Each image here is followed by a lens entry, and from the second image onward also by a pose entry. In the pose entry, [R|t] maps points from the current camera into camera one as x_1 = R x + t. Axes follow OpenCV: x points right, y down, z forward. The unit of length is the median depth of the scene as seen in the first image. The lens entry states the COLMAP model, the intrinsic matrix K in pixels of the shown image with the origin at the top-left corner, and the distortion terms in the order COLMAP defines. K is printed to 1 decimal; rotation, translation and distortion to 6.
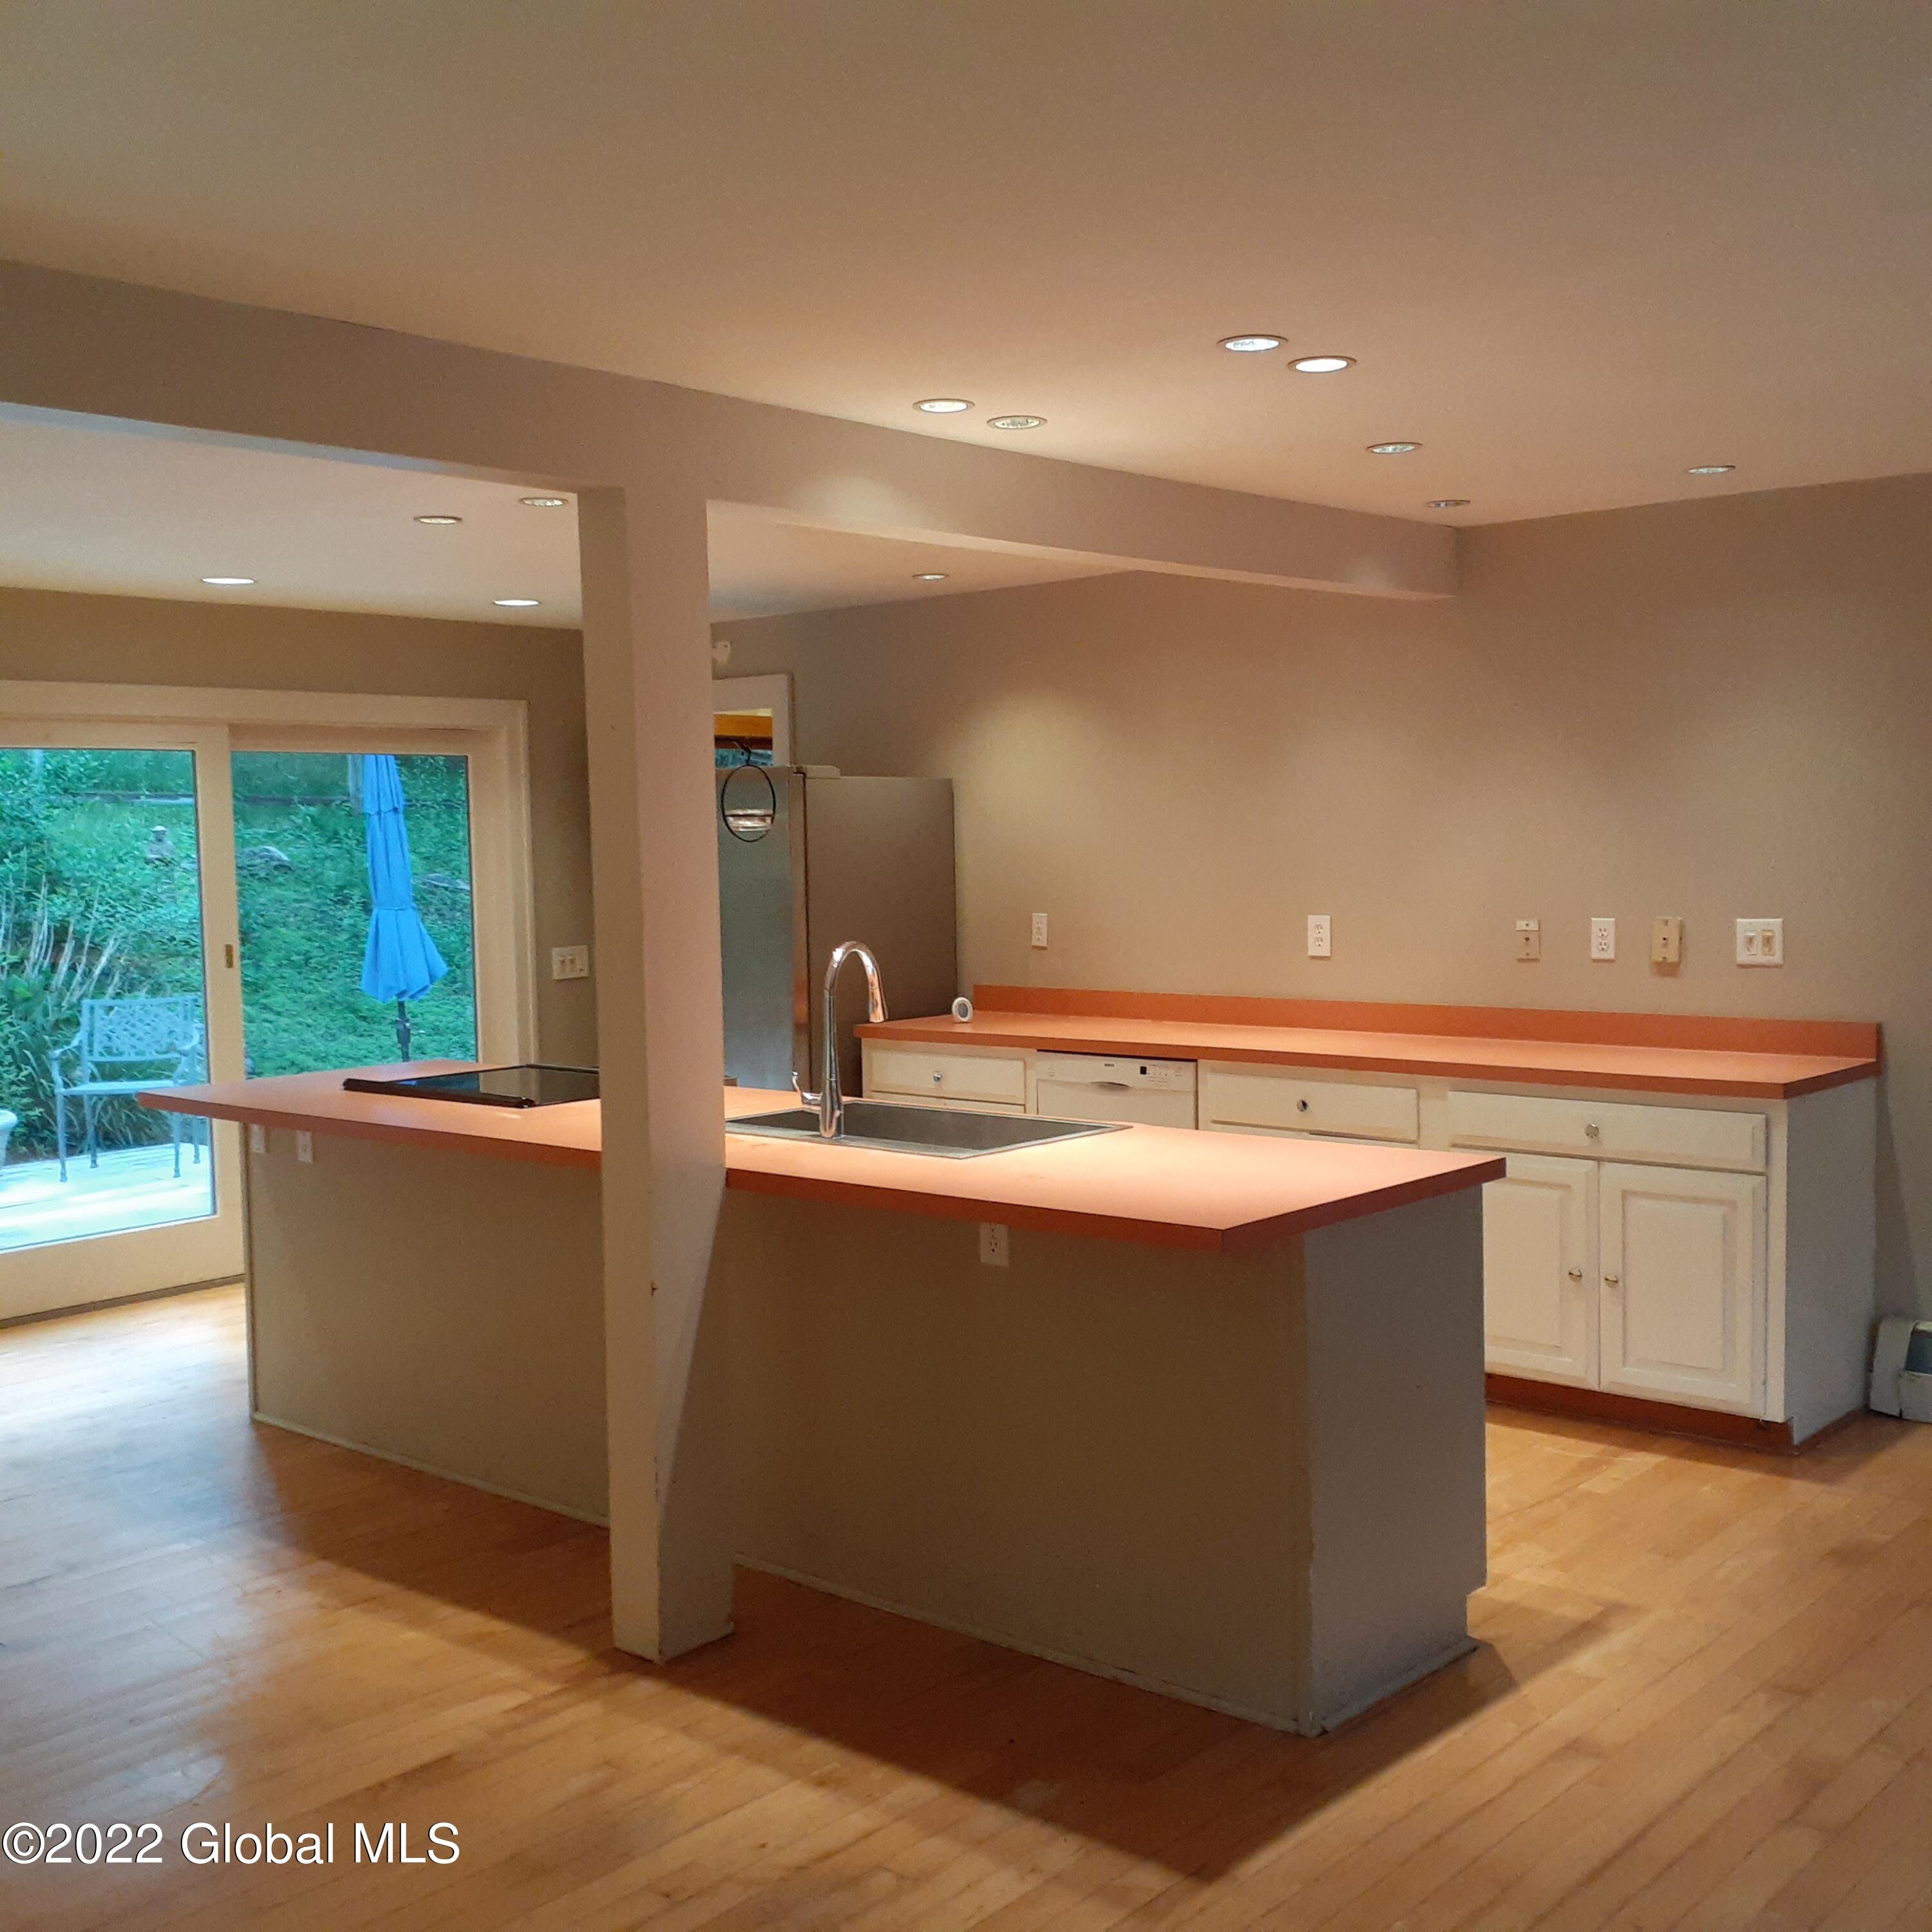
lens RADIAL K [[2177.5, 0, 976.0], [0, 2177.5, 1007.4], [0, 0, 1]] dist [0.175555, -0.416455]
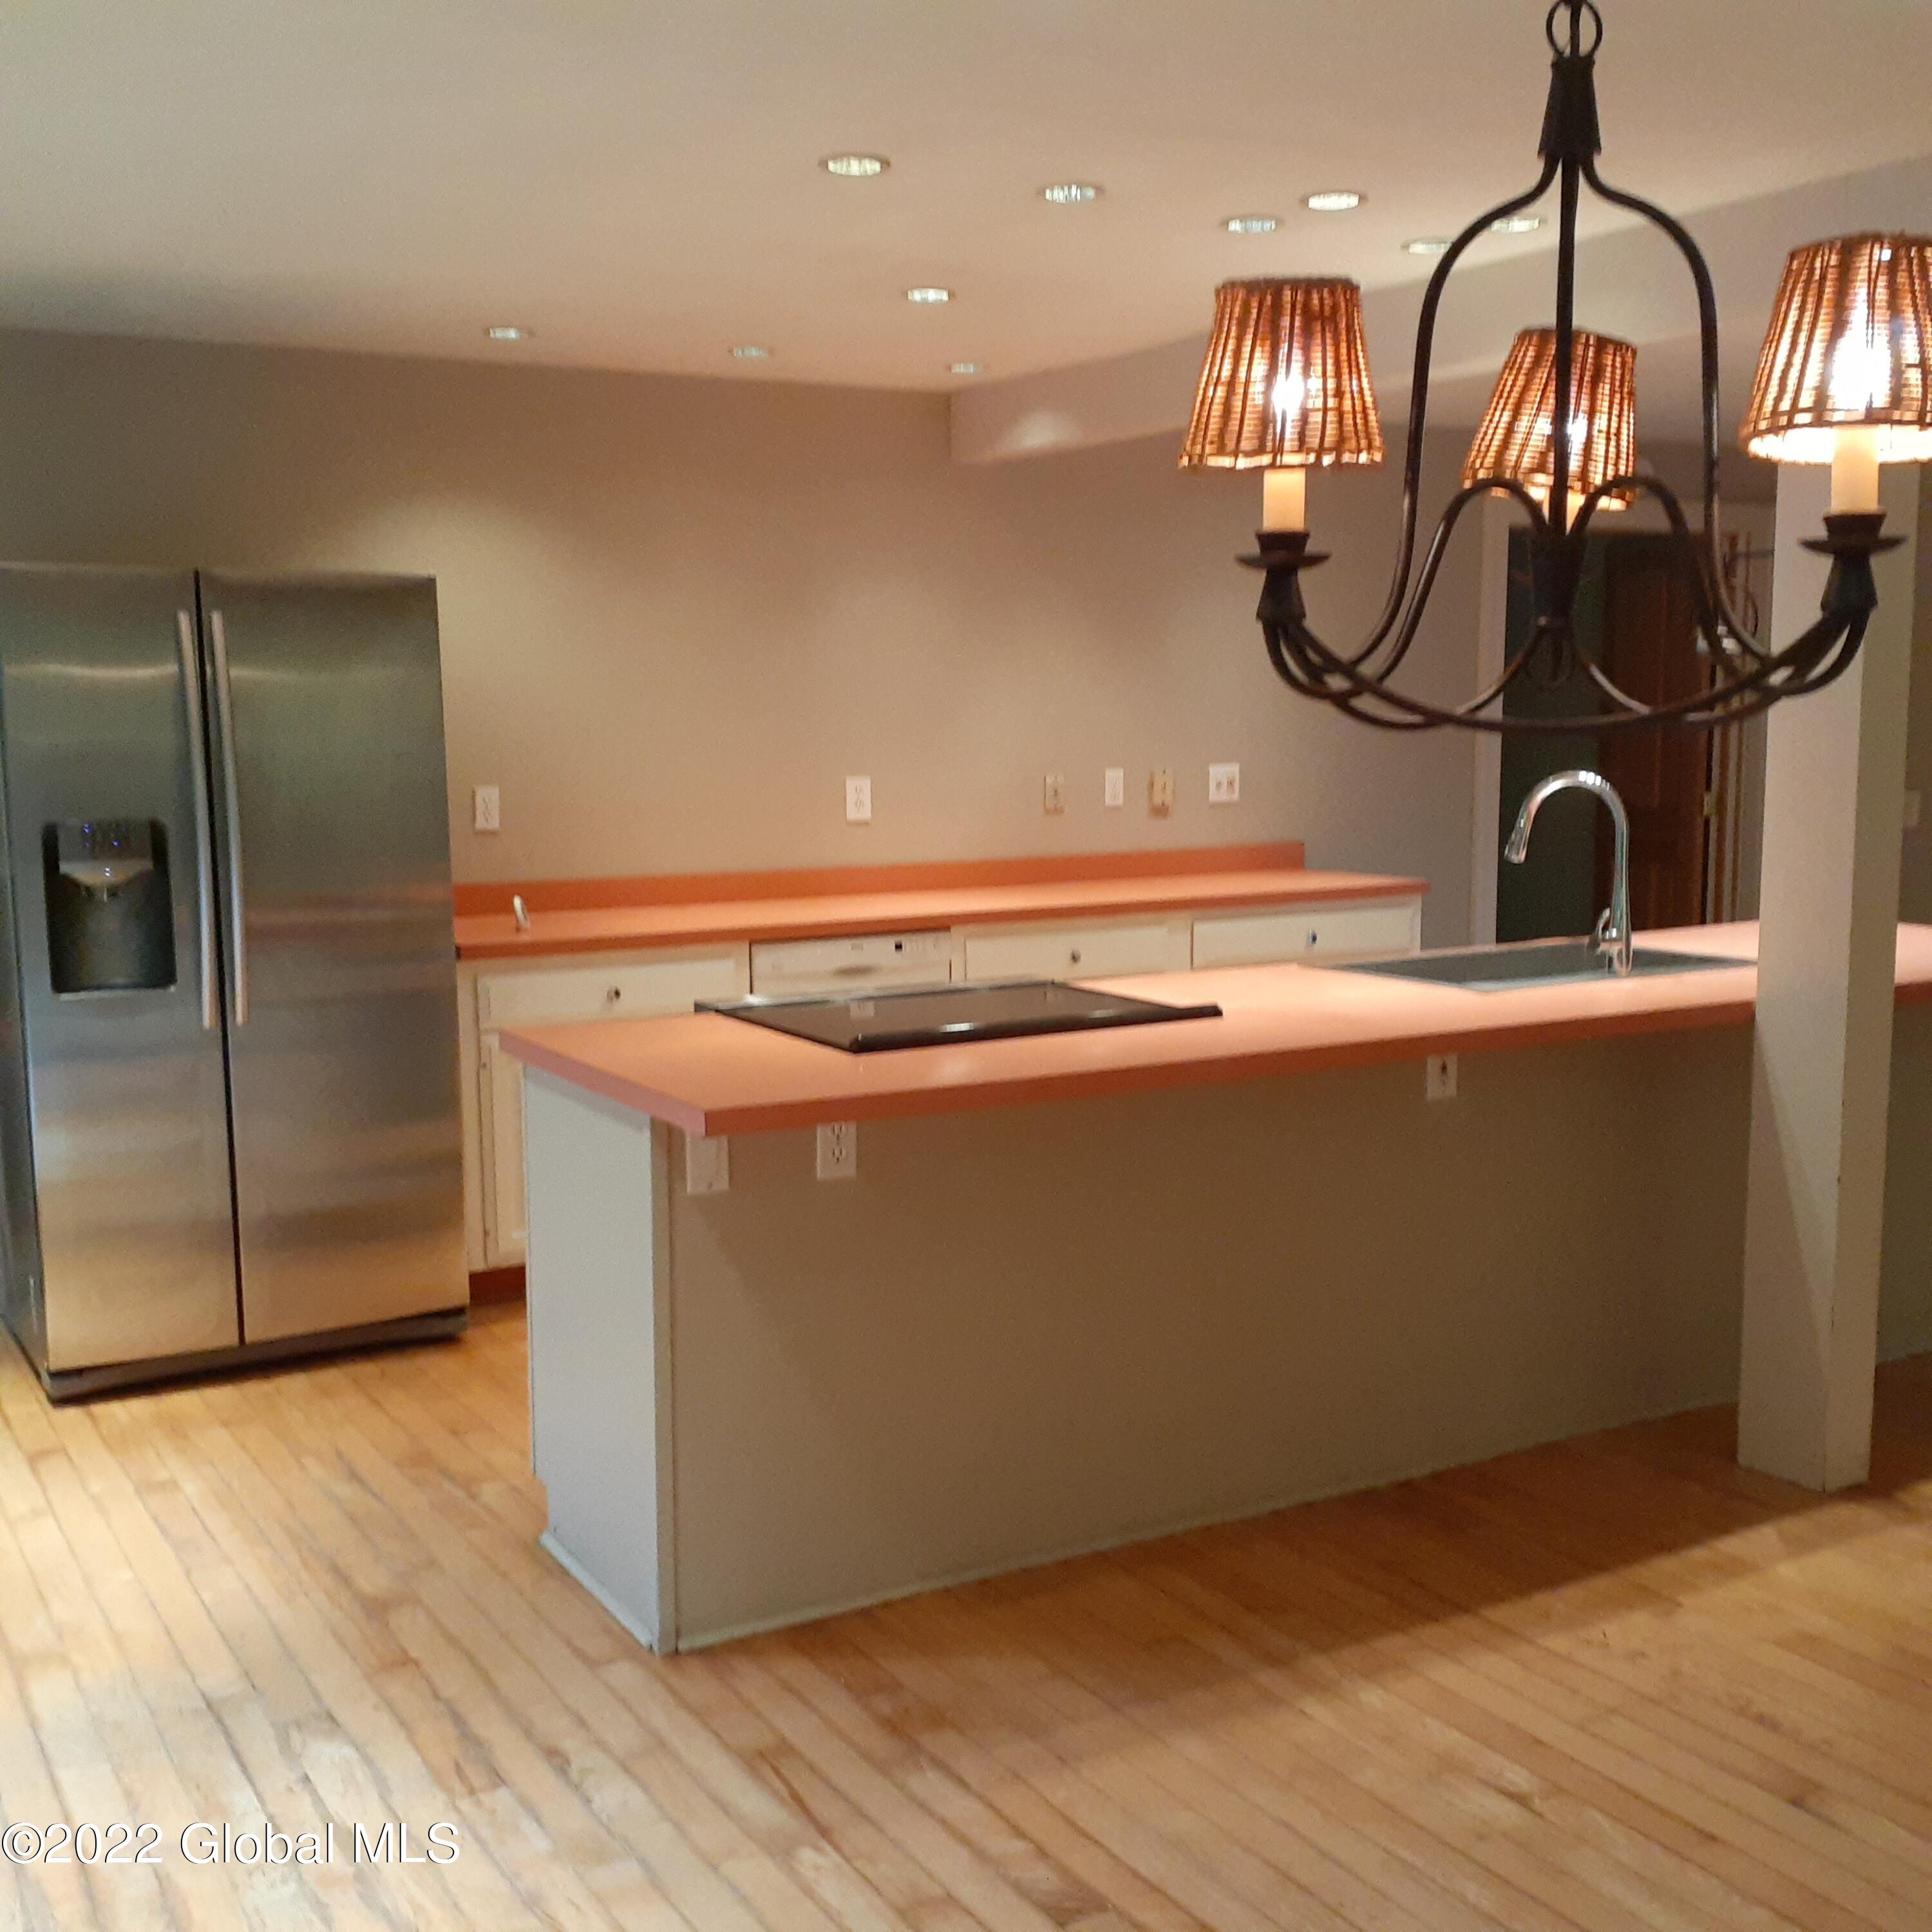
lens RADIAL K [[2177.5, 0, 976.0], [0, 2177.5, 1007.4], [0, 0, 1]] dist [0.175555, -0.416455]
pose [[0.309834, -0.113876, 0.943947, -0.820181], [0.079109, 0.992447, 0.093761, -0.030502], [-0.947494, 0.045625, 0.316502, 0.723049]]
